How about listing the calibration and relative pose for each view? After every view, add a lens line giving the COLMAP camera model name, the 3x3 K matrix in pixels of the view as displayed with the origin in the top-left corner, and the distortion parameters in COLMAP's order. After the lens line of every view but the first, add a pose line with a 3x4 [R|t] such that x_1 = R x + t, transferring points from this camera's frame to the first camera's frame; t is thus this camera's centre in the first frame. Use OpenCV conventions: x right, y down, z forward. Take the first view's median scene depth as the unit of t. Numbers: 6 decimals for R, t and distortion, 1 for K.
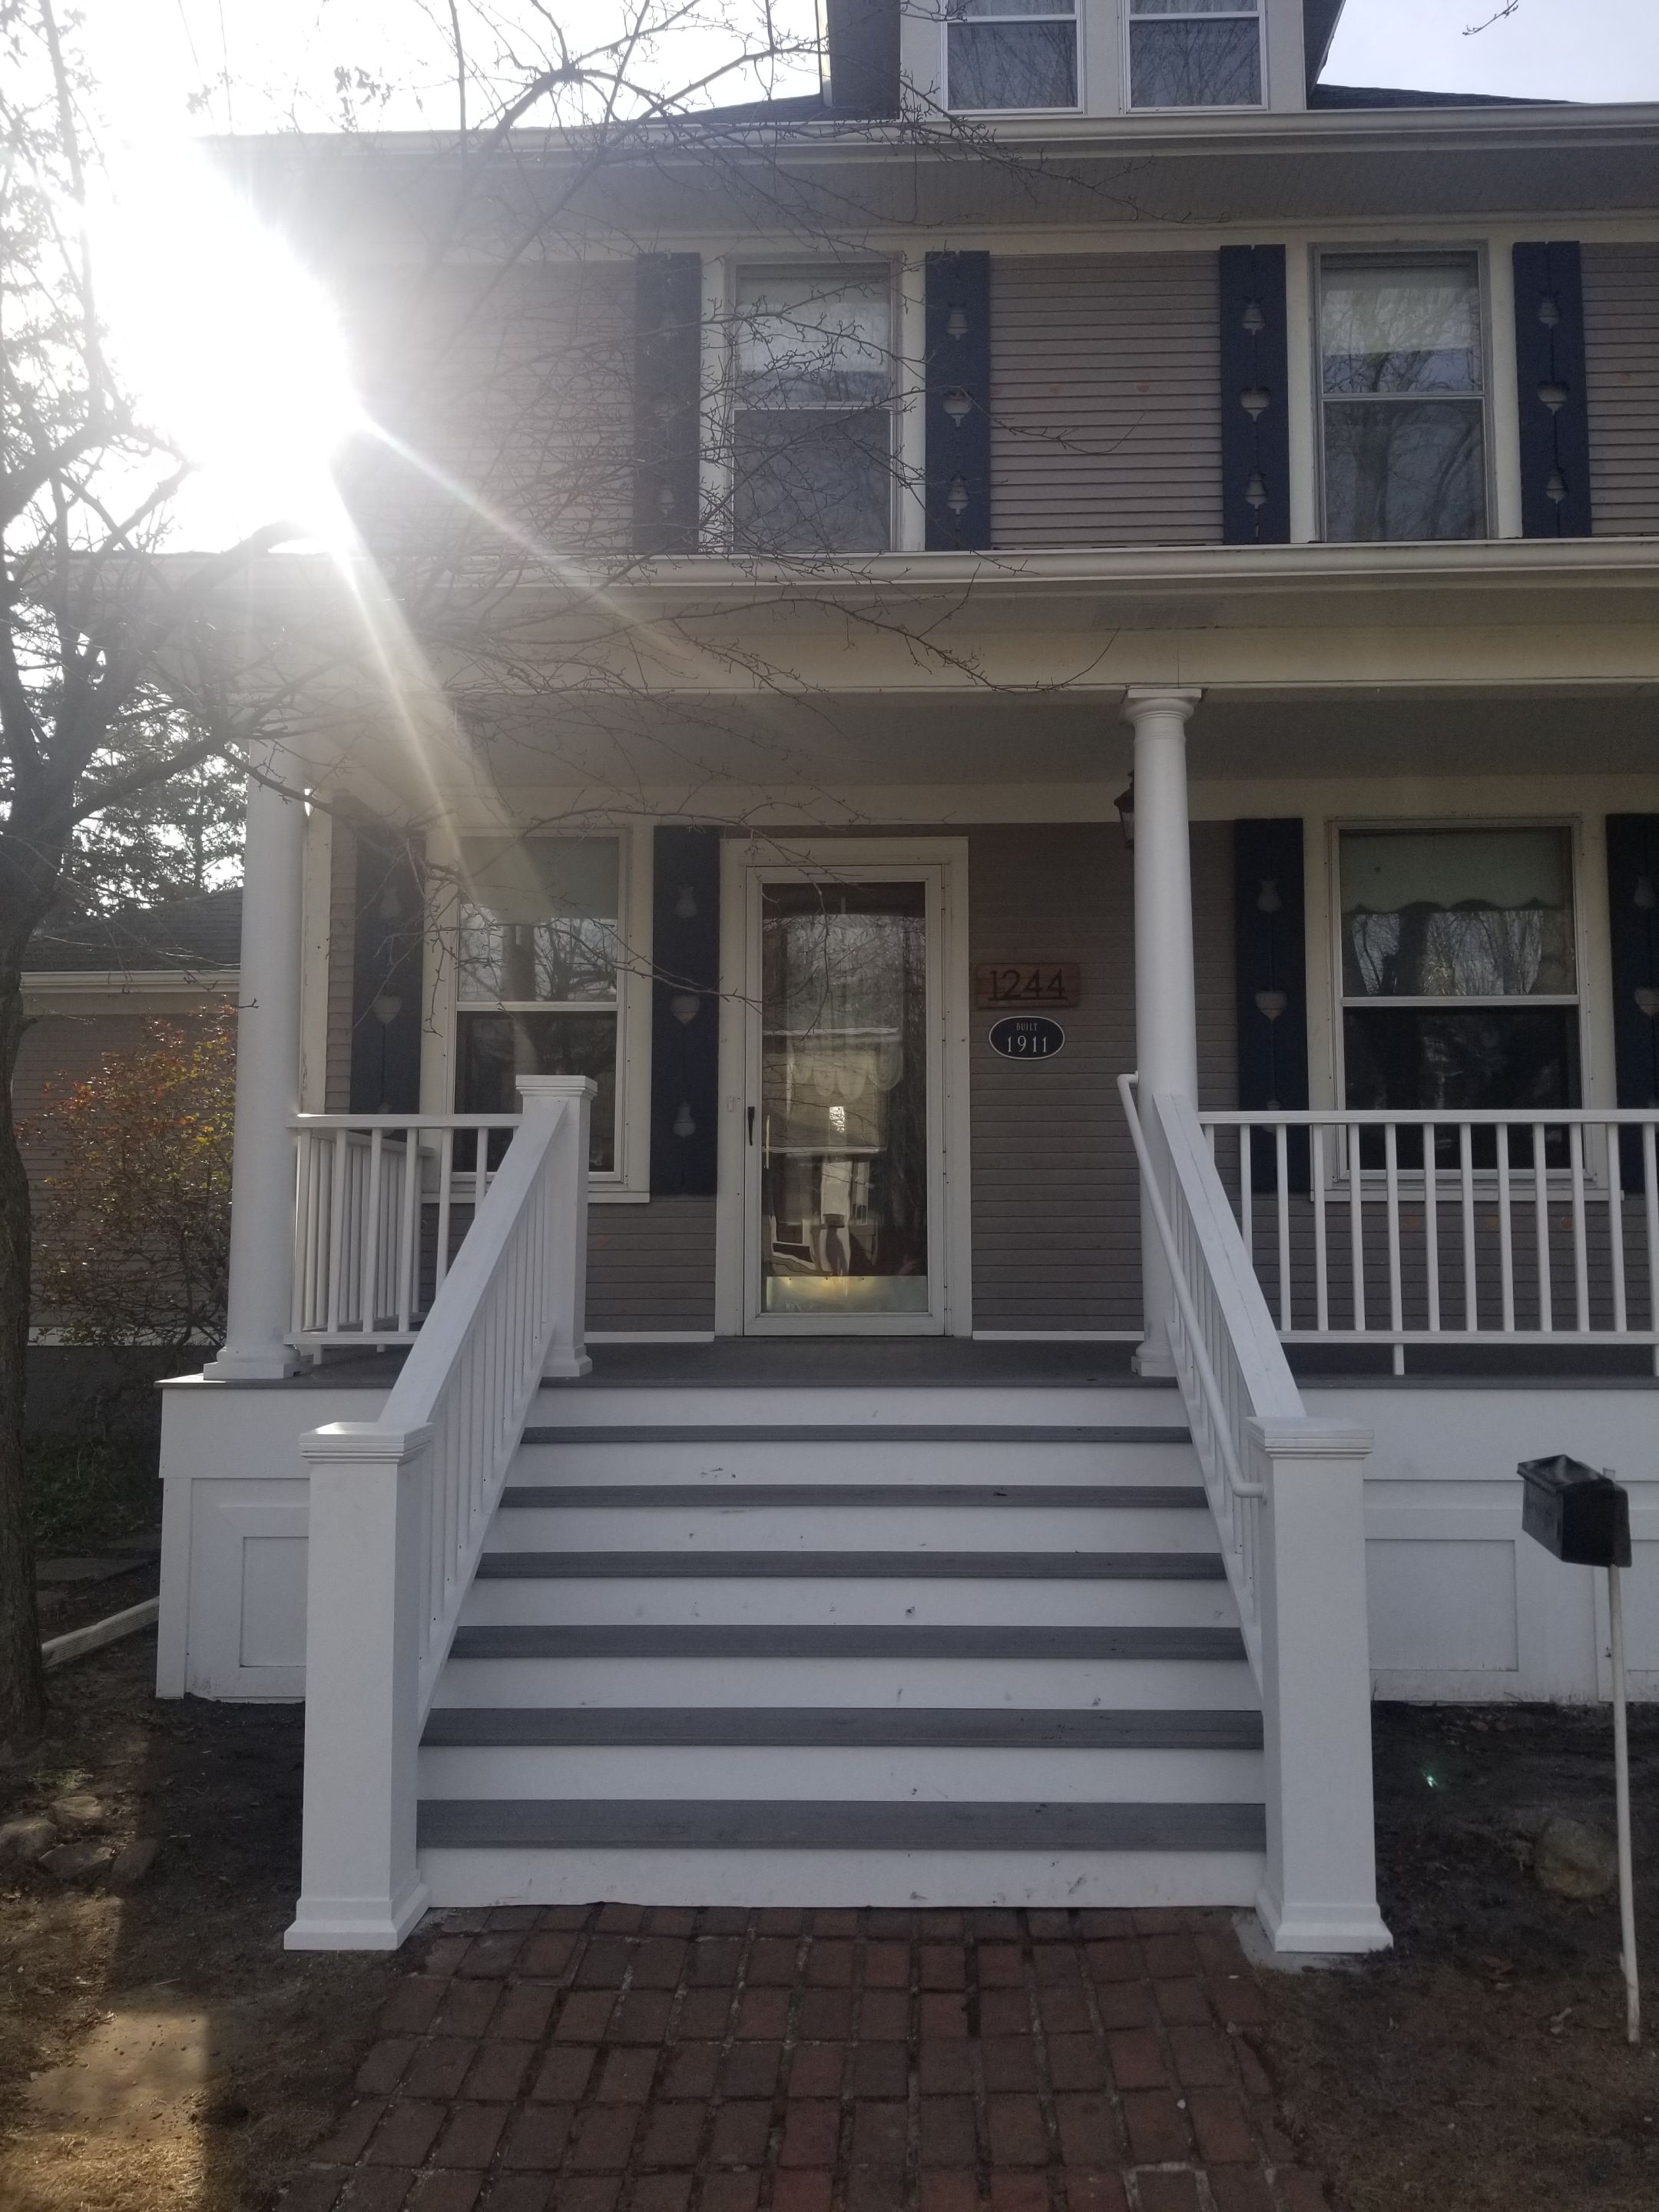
lens RADIAL K [[1728.0, 0, 849.1], [0, 1728.0, 1099.8], [0, 0, 1]] dist [0.041942, -0.089446]
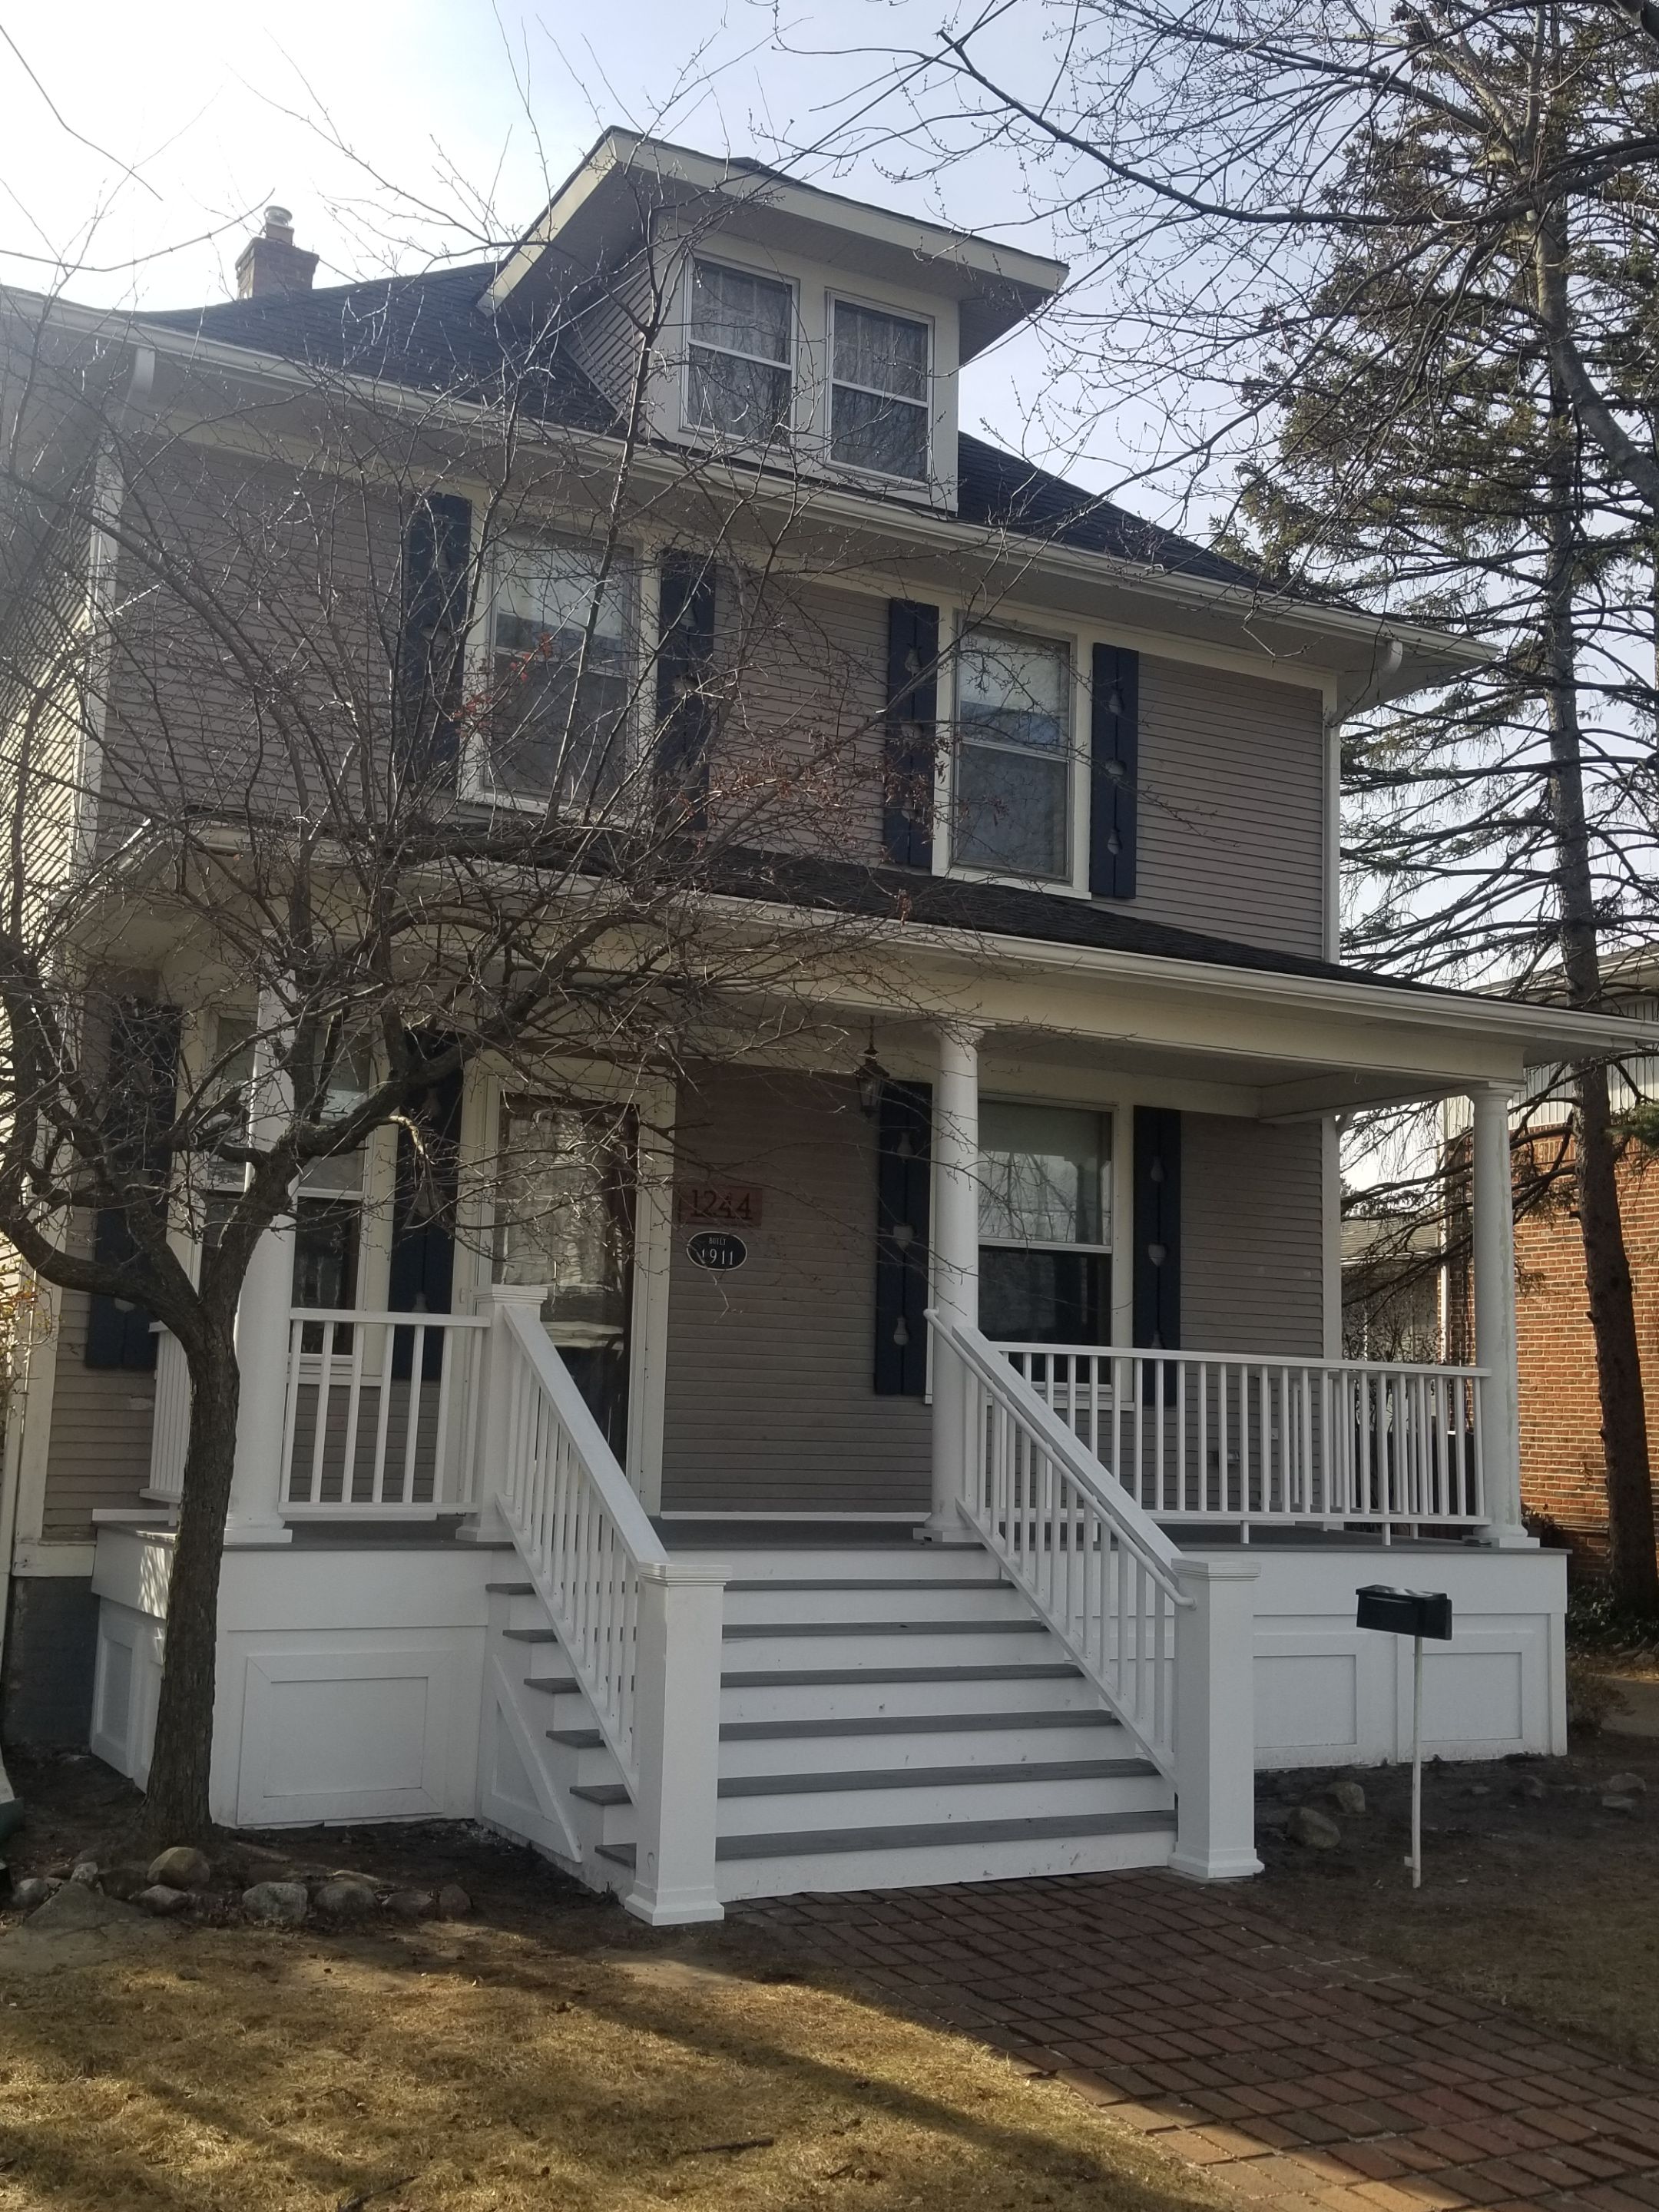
lens RADIAL K [[2351.0, 0, 837.6], [0, 2351.0, 1050.2], [0, 0, 1]] dist [0.066860, -0.164963]
pose [[0.871661, 0.103548, 0.479047, -0.814473], [-0.070394, 0.993743, -0.086715, -0.053538], [-0.485028, 0.041864, 0.873496, -0.561776]]
